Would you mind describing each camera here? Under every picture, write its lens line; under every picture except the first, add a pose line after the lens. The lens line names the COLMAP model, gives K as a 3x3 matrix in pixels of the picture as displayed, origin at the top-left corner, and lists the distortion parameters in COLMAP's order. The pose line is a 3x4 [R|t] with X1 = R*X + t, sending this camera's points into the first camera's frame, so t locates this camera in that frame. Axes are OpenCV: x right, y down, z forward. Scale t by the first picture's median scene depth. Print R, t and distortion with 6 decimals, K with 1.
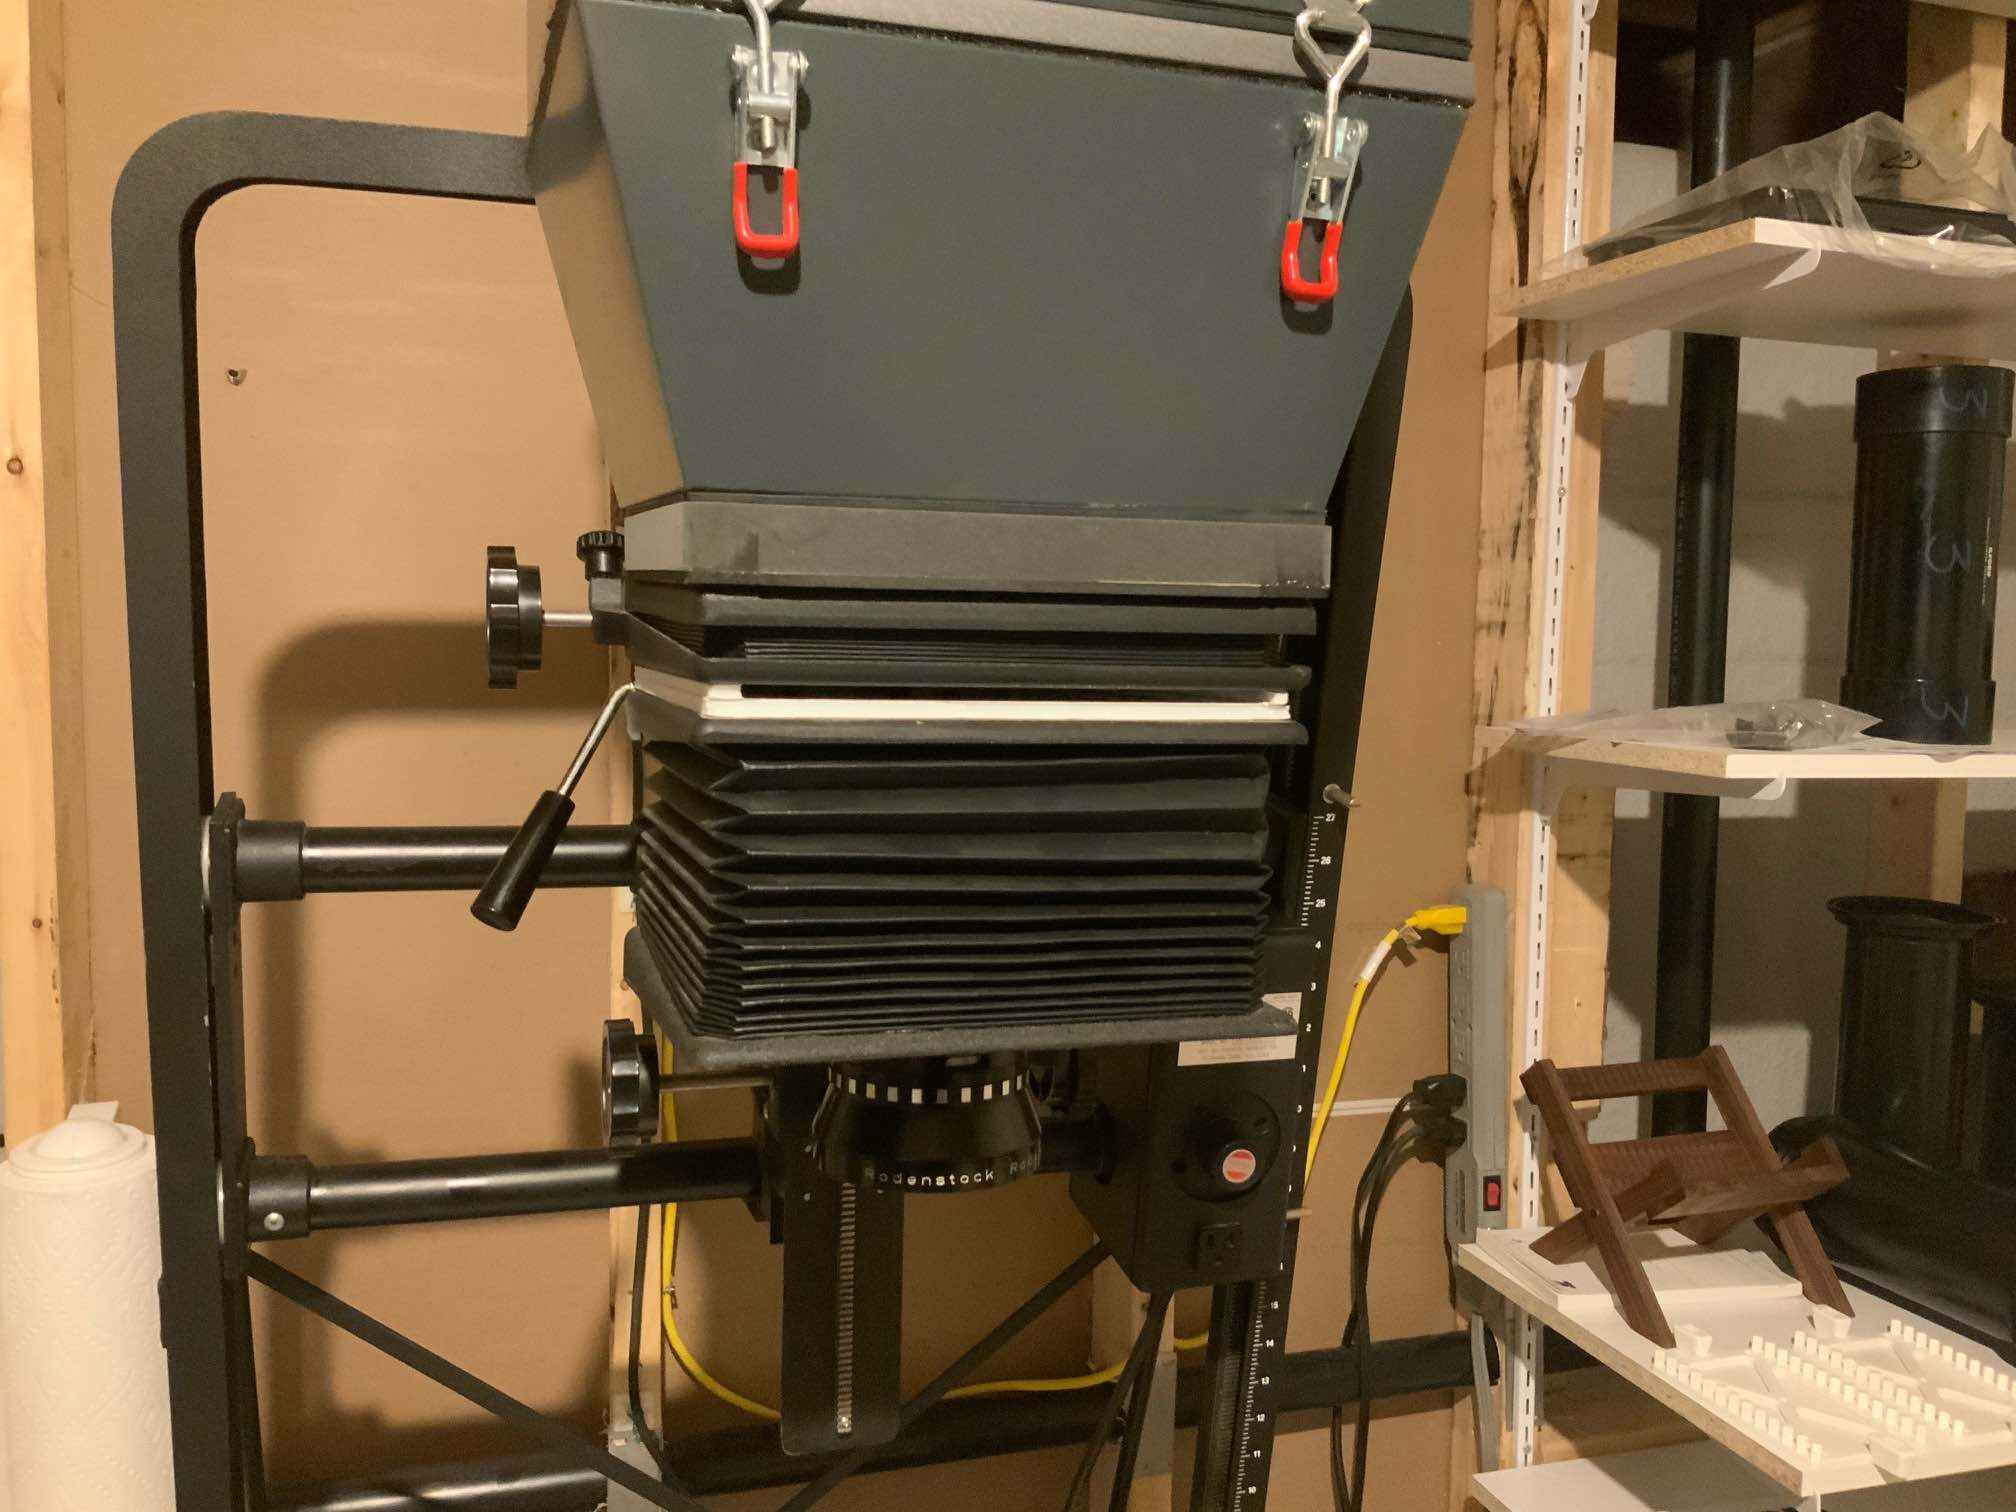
lens RADIAL K [[1798.8, 0, 1008.0], [0, 1798.8, 756.0], [0, 0, 1]] dist [0.071650, -0.190245]
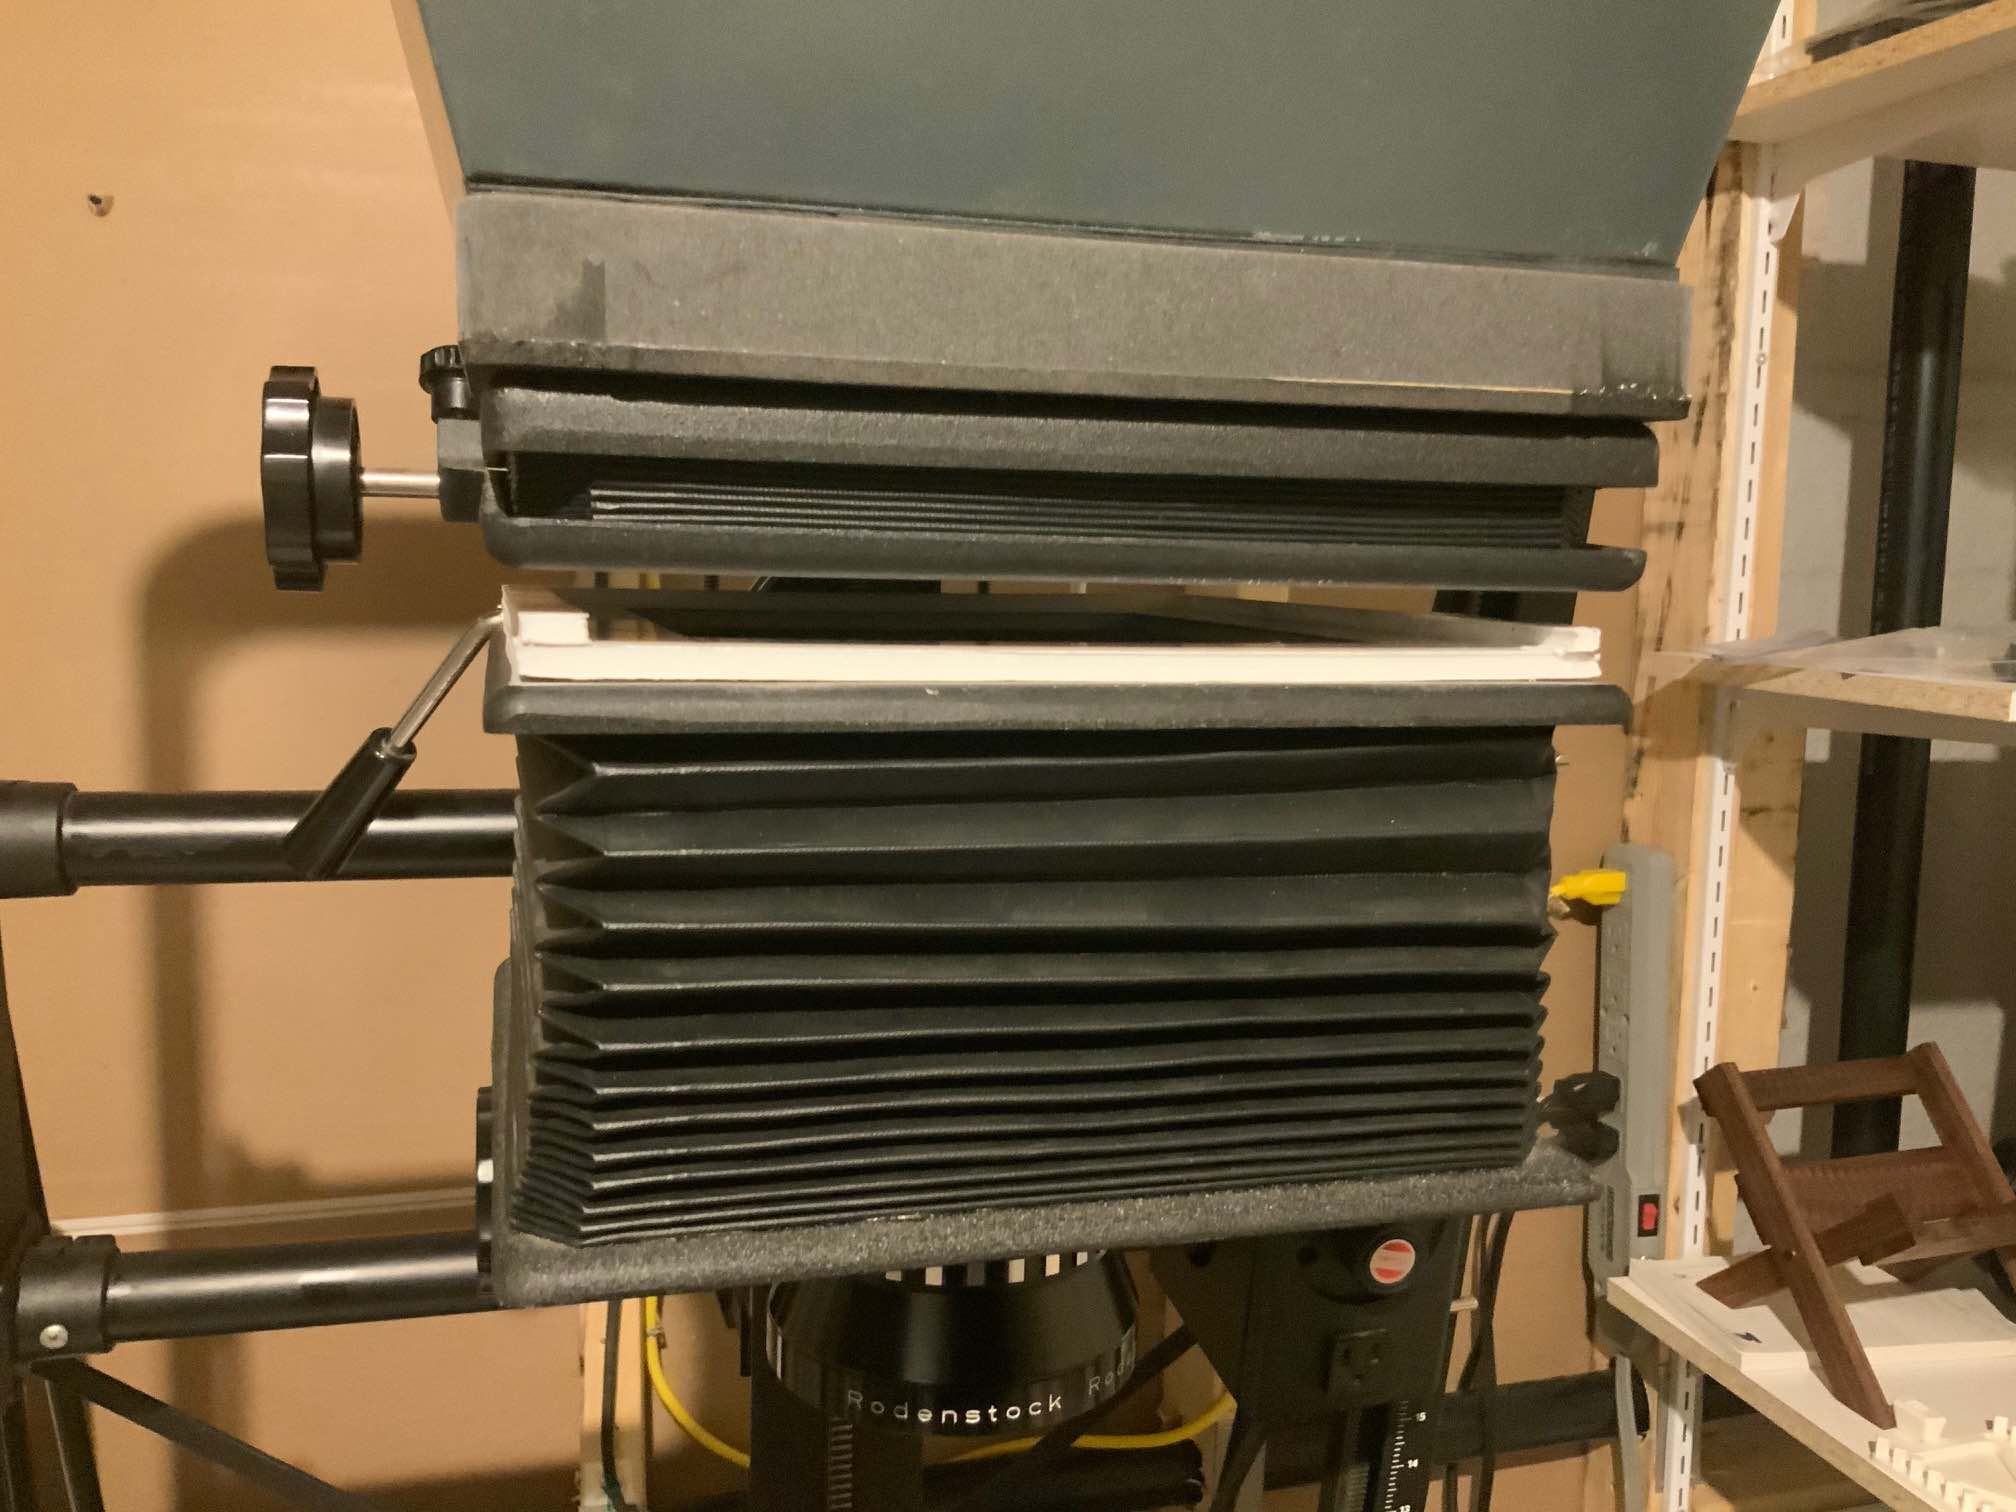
lens RADIAL K [[1798.8, 0, 1008.0], [0, 1798.8, 756.0], [0, 0, 1]] dist [0.071650, -0.190245]
pose [[0.999617, 0.005990, -0.027032, -0.004785], [-0.004806, 0.999035, 0.043656, -0.003723], [0.027267, -0.043510, 0.998681, 0.179955]]
